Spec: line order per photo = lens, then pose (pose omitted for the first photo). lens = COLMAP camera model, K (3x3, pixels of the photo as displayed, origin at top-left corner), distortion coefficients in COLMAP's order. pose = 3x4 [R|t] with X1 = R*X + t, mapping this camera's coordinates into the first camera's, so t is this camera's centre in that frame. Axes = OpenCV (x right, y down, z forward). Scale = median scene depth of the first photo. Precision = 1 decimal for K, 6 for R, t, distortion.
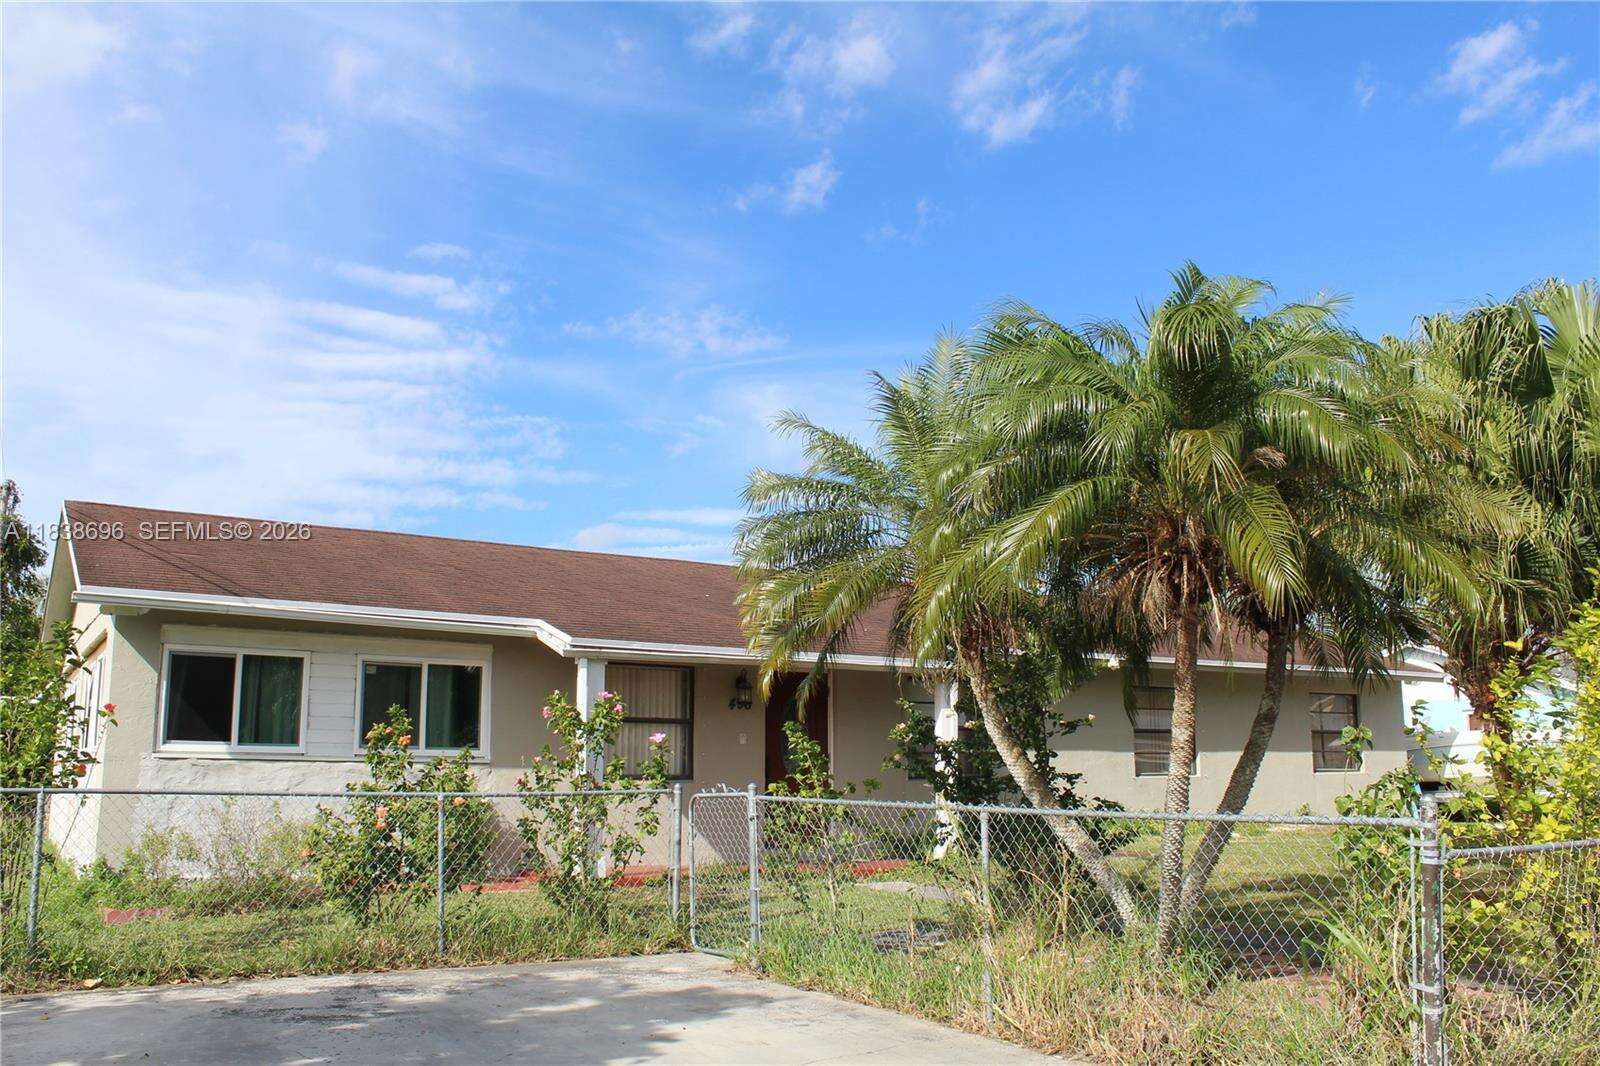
lens RADIAL K [[1343.9, 0, 795.5], [0, 1343.9, 532.4], [0, 0, 1]] dist [-0.168875, 0.158710]
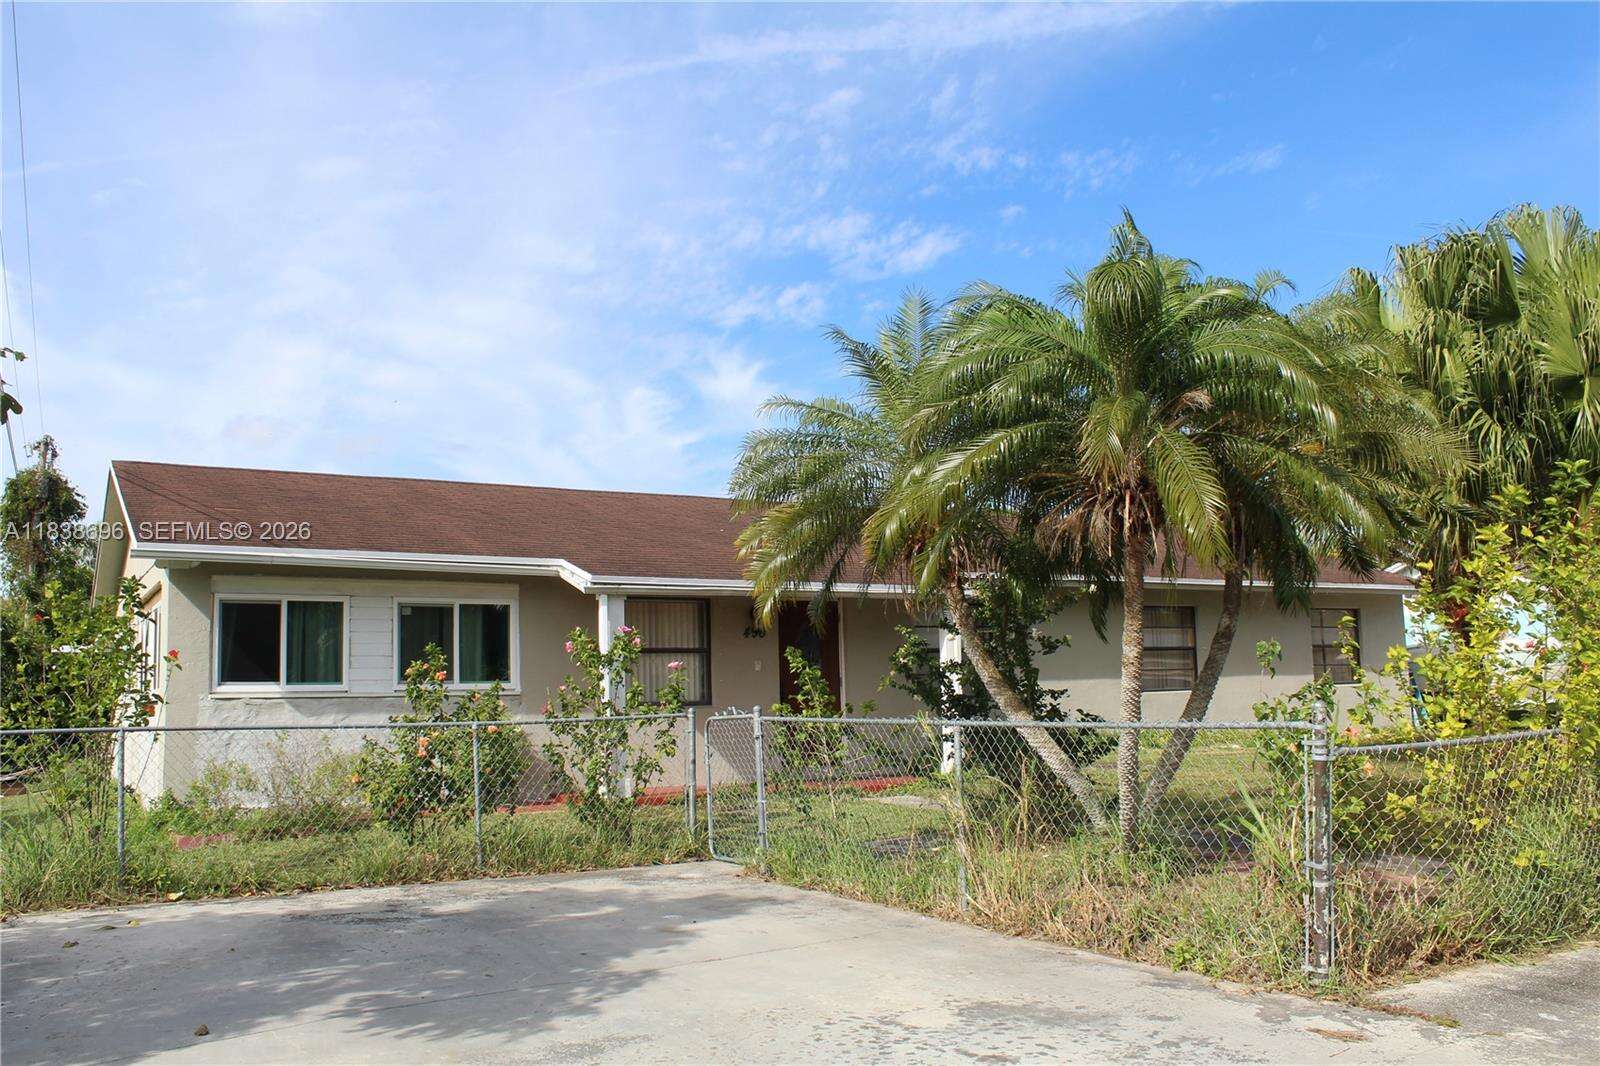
lens RADIAL K [[1387.8, 0, 785.1], [0, 1387.8, 543.0], [0, 0, 1]] dist [-0.176690, 0.175289]
pose [[0.998896, -0.028091, -0.037641, 0.035006], [0.030476, 0.997461, 0.064360, -0.015938], [0.035737, -0.065436, 0.997217, -0.113180]]
